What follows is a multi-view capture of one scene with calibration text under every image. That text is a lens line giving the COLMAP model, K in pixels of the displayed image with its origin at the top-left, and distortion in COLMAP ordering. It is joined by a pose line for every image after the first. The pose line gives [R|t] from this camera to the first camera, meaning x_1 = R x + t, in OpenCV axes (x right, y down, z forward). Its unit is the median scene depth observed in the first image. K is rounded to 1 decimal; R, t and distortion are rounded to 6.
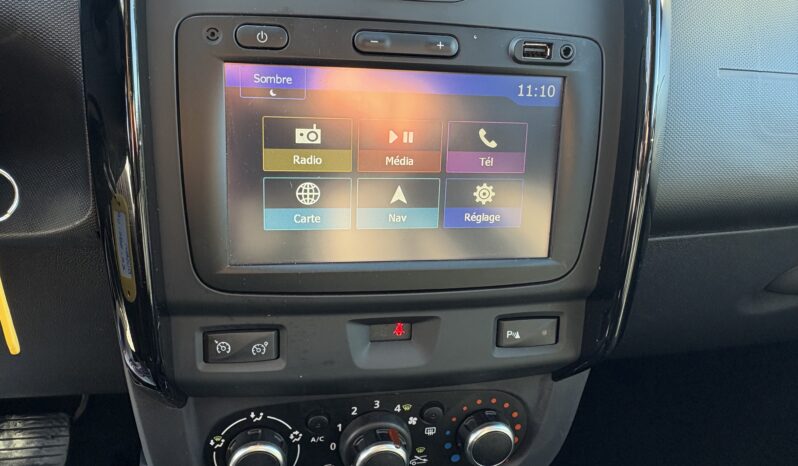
lens RADIAL K [[538.3, 0, 373.3], [0, 538.3, 232.7], [0, 0, 1]] dist [-0.002386, -0.000302]
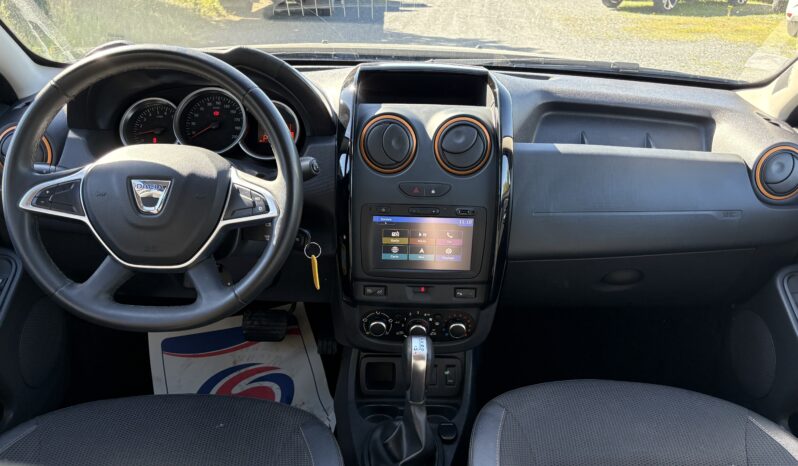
lens RADIAL K [[627.5, 0, 399.0], [0, 627.5, 233.0], [0, 0, 1]] dist [0.000273, -0.008315]
pose [[0.983979, 0.059483, -0.168067, 0.496897], [-0.035033, 0.988831, 0.144864, -0.661149], [0.174806, -0.136655, 0.975073, -2.515462]]
